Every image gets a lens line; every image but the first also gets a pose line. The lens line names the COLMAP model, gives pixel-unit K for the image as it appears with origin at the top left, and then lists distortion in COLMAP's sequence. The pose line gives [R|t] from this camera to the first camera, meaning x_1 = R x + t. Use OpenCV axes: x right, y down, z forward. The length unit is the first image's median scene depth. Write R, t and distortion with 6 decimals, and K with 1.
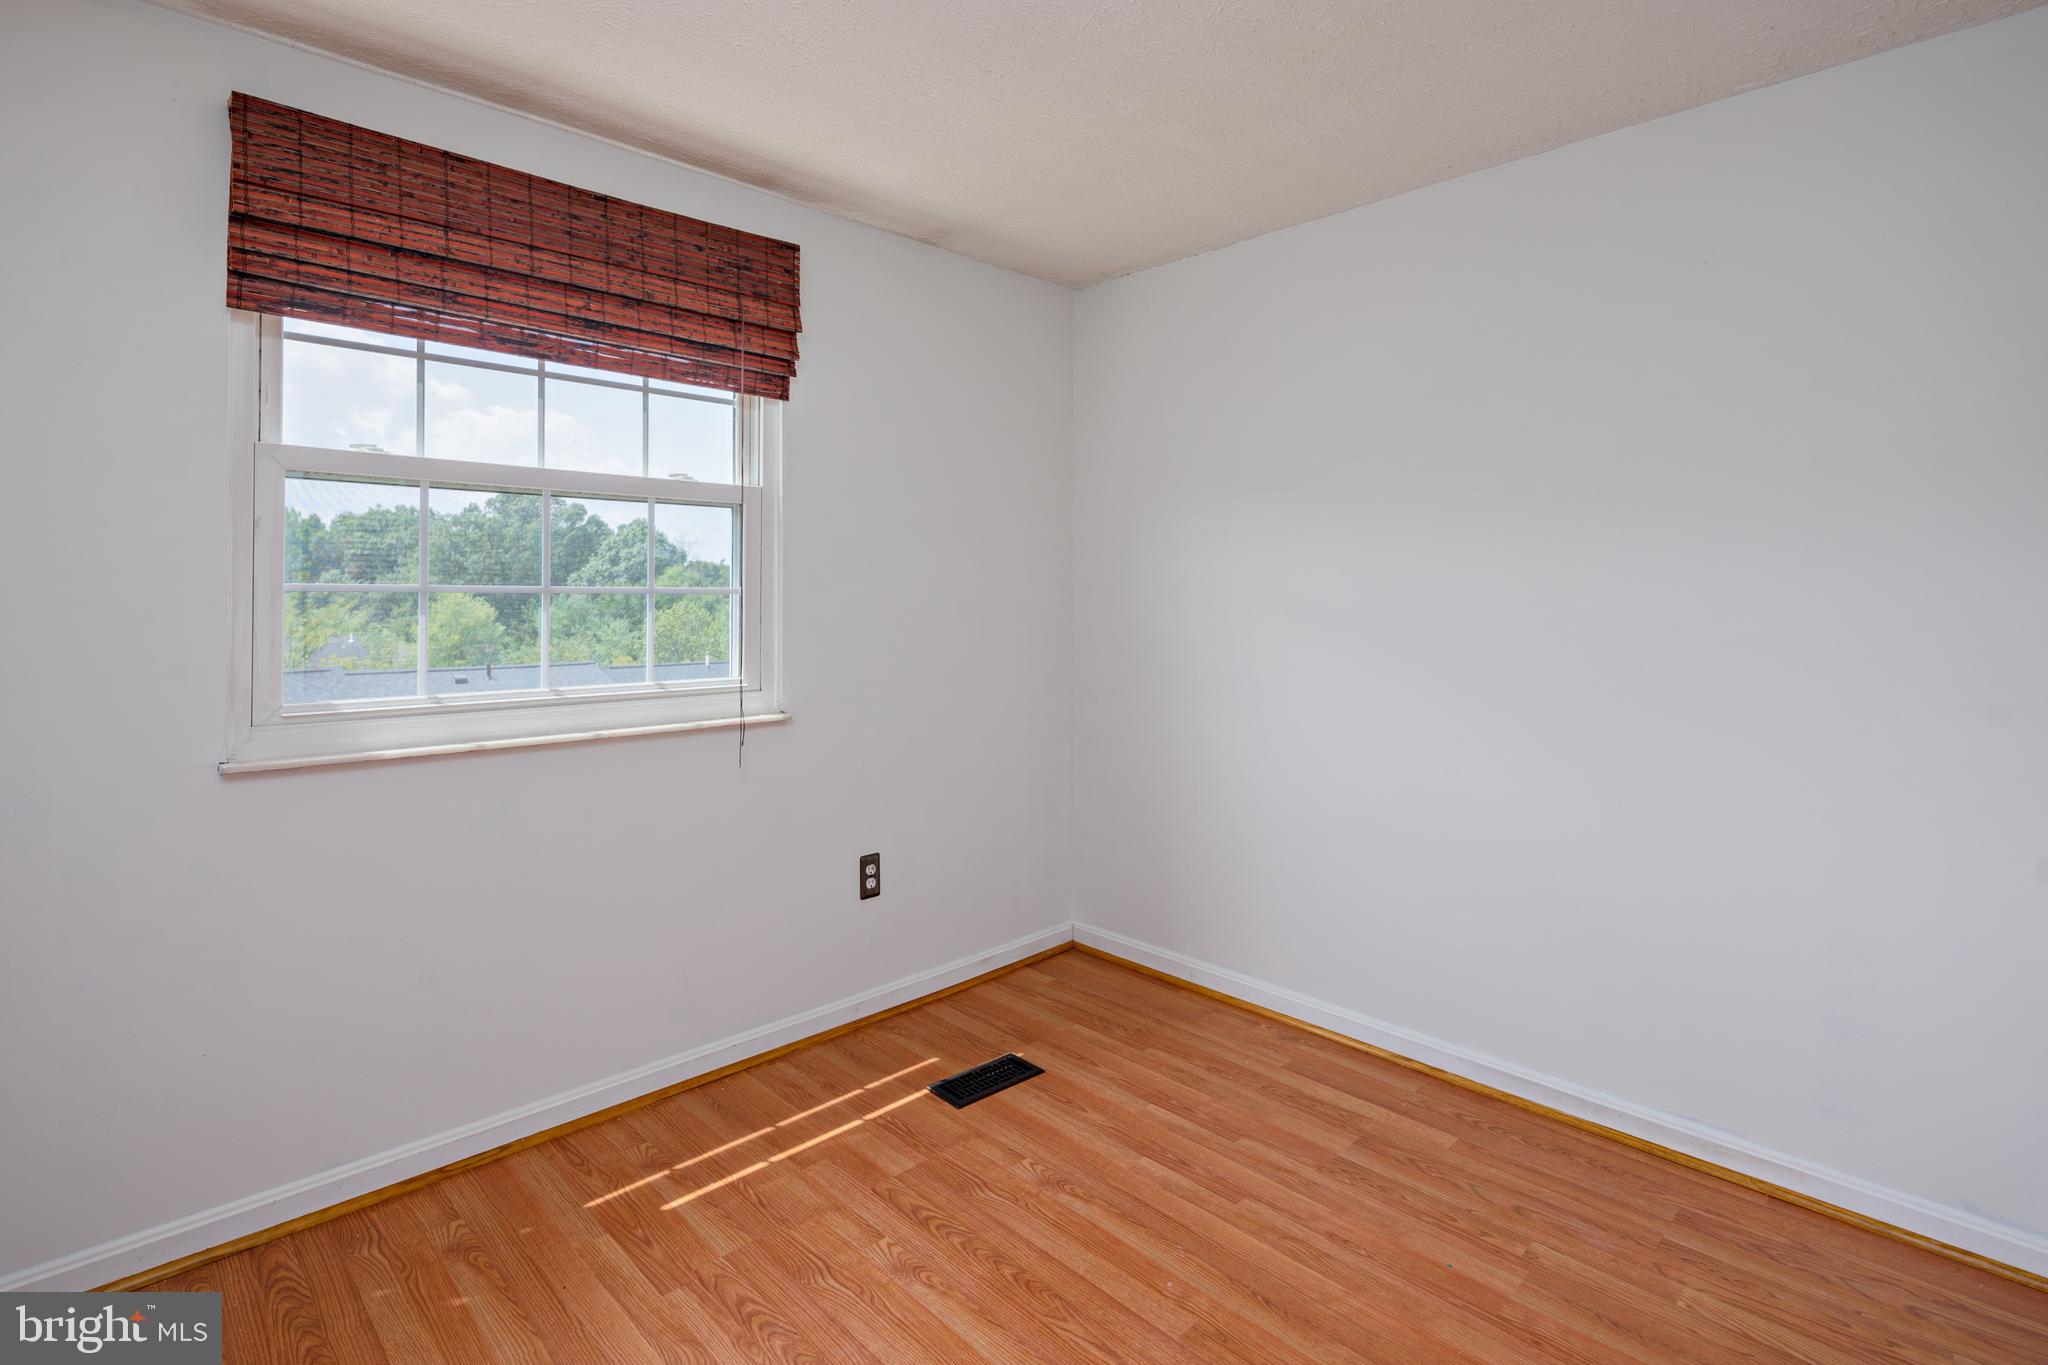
lens RADIAL K [[979.9, 0, 1099.3], [0, 979.9, 576.9], [0, 0, 1]] dist [0.001424, -0.001678]
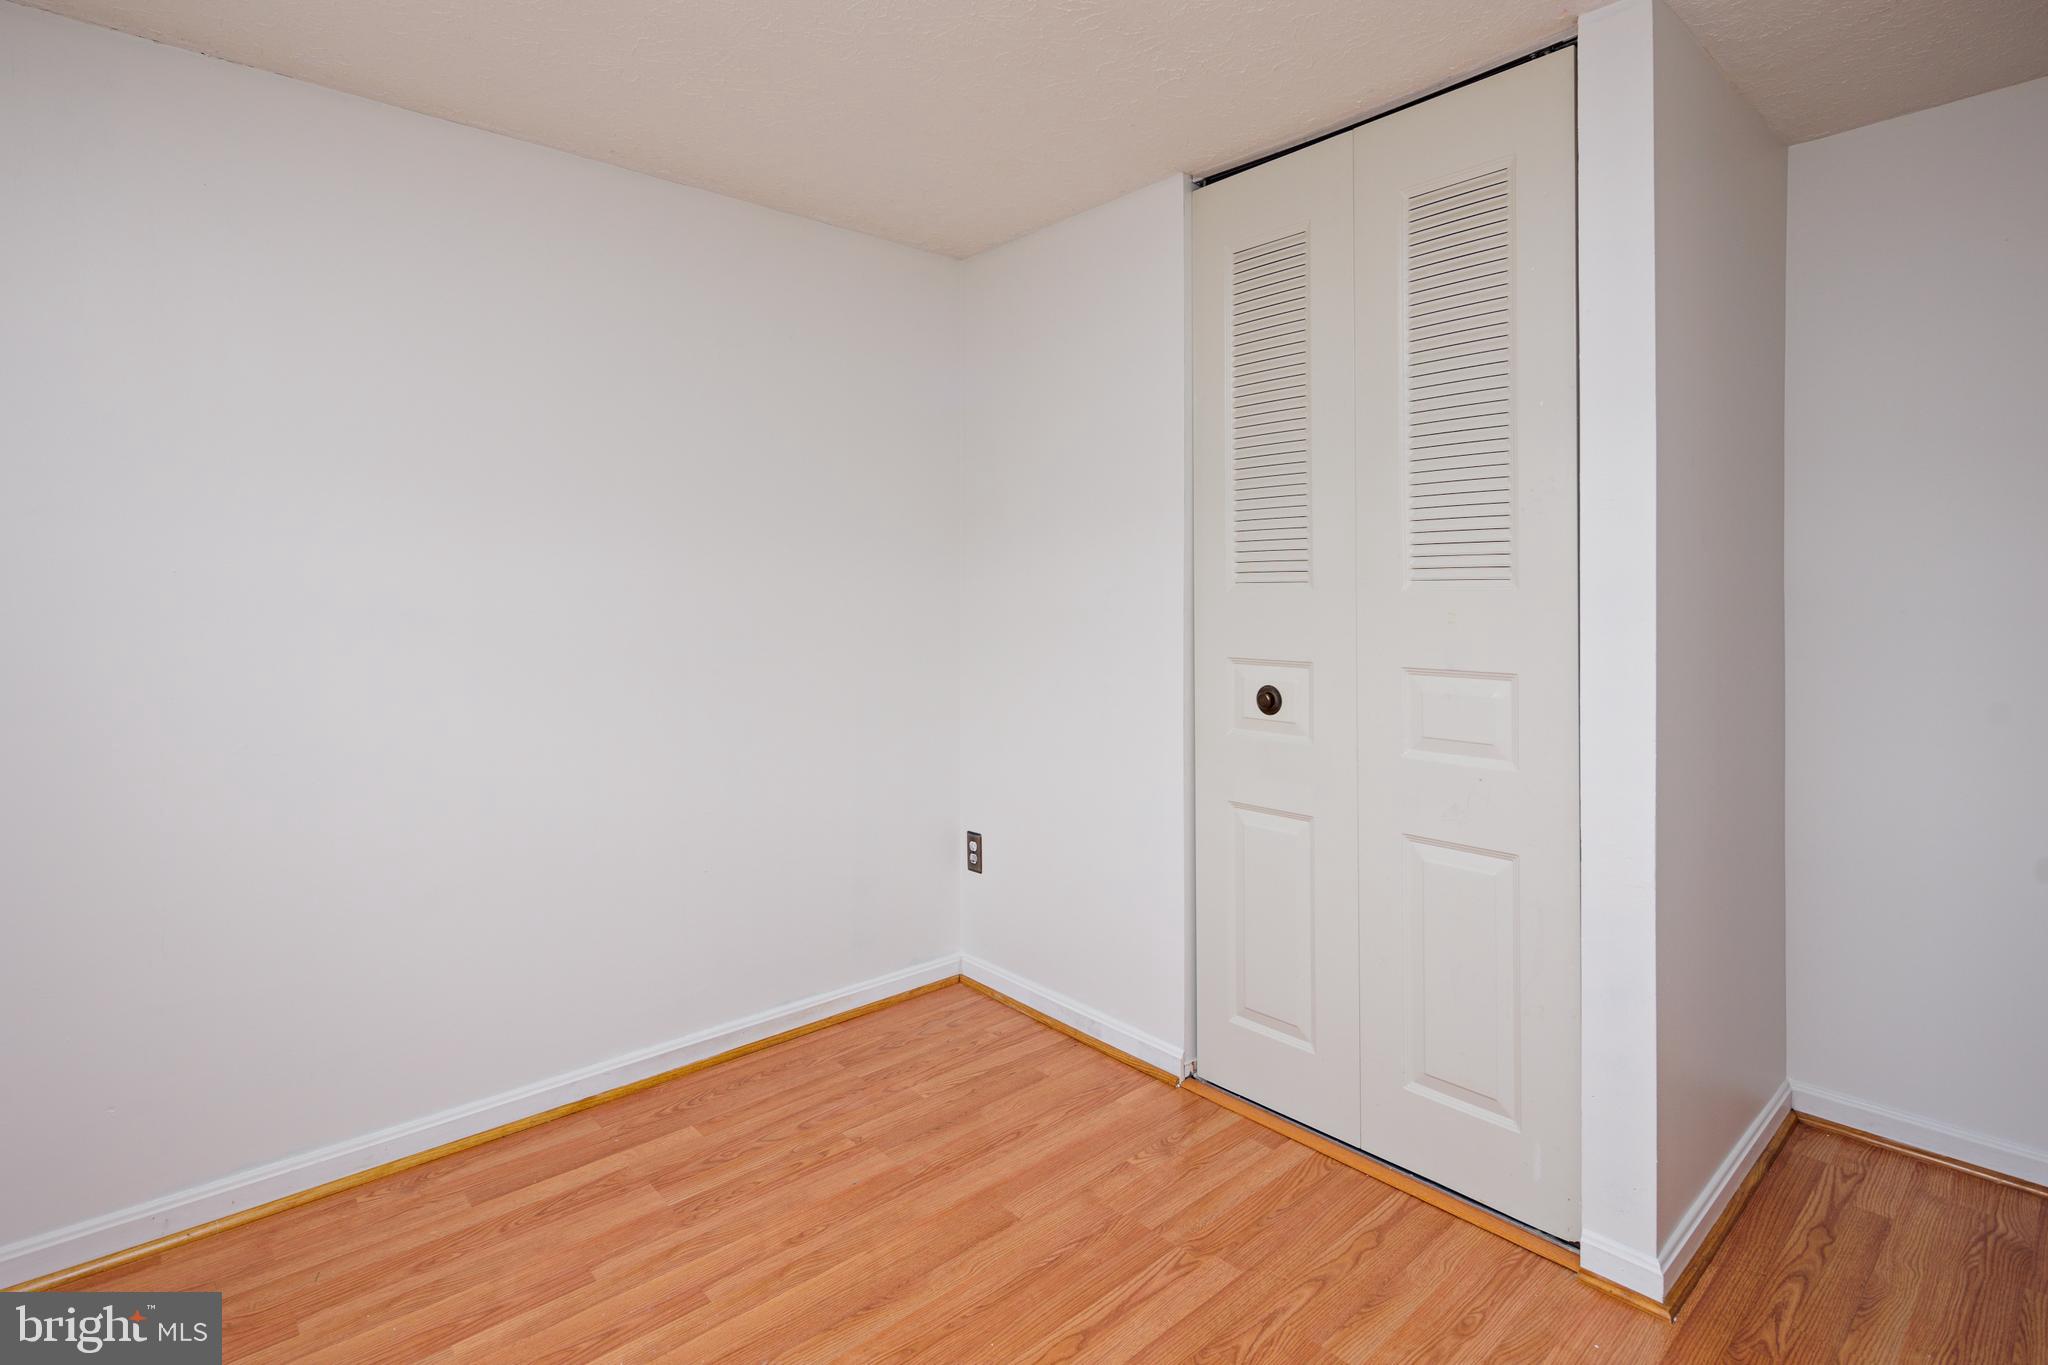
lens RADIAL K [[979.9, 0, 1021.9], [0, 979.9, 662.1], [0, 0, 1]] dist [0.001424, -0.001678]
pose [[0.102094, -0.084850, 0.991149, -0.607966], [-0.012962, 0.996158, 0.086614, 0.018635], [-0.994690, -0.021690, 0.100601, 0.651917]]
